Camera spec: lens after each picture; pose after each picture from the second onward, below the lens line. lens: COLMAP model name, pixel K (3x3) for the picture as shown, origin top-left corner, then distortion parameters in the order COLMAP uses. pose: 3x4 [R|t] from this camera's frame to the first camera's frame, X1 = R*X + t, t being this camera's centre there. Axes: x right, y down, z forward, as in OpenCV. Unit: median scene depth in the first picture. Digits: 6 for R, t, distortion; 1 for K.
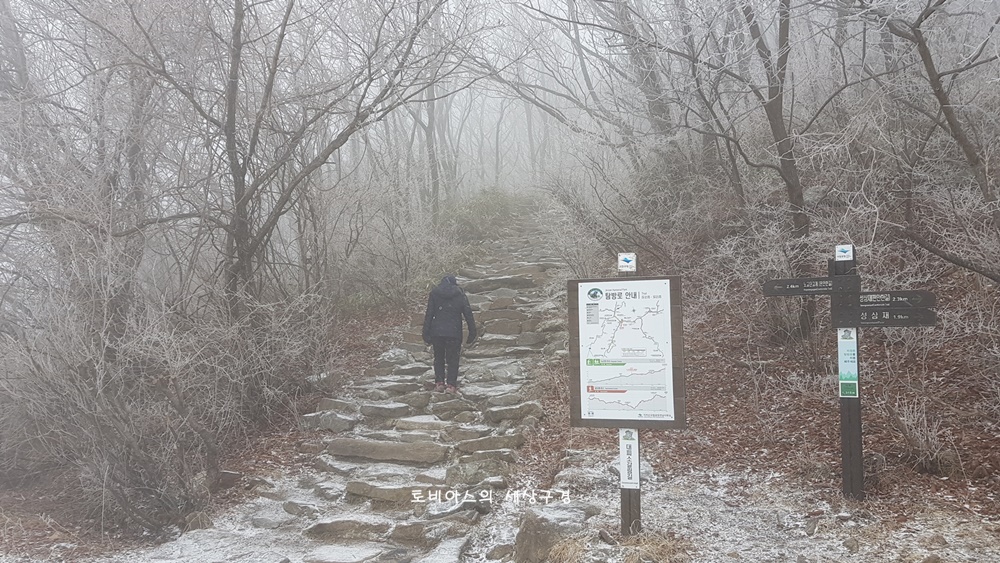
lens RADIAL K [[833.0, 0, 500.0], [0, 833.0, 281.5], [0, 0, 1]] dist [0.129361, -0.250045]
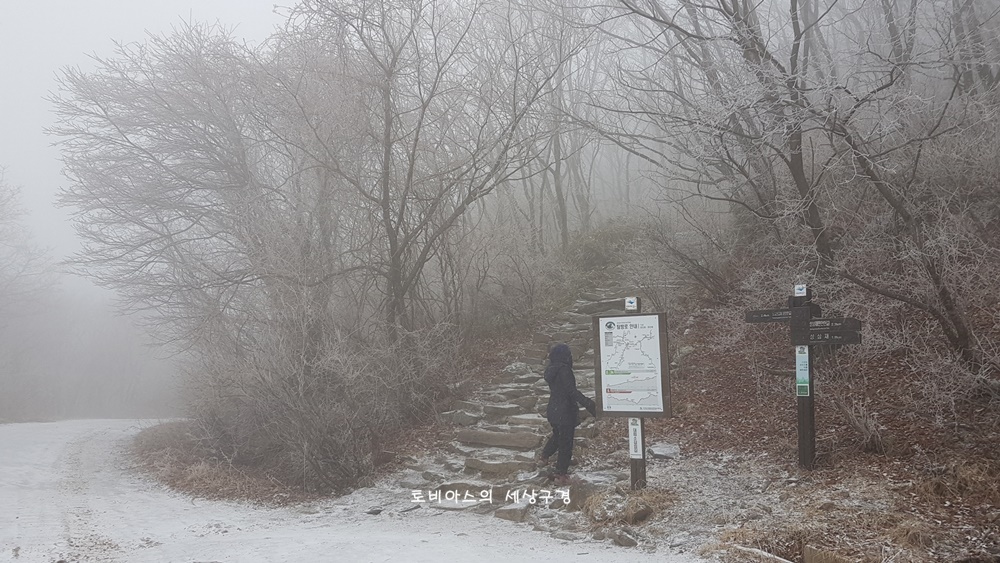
lens RADIAL K [[833.0, 0, 500.0], [0, 833.0, 281.5], [0, 0, 1]] dist [0.129361, -0.250045]
pose [[0.977129, -0.033514, -0.209990, 0.179465], [0.031102, 0.999407, -0.014779, -0.035661], [0.210361, 0.007910, 0.977592, -0.360062]]
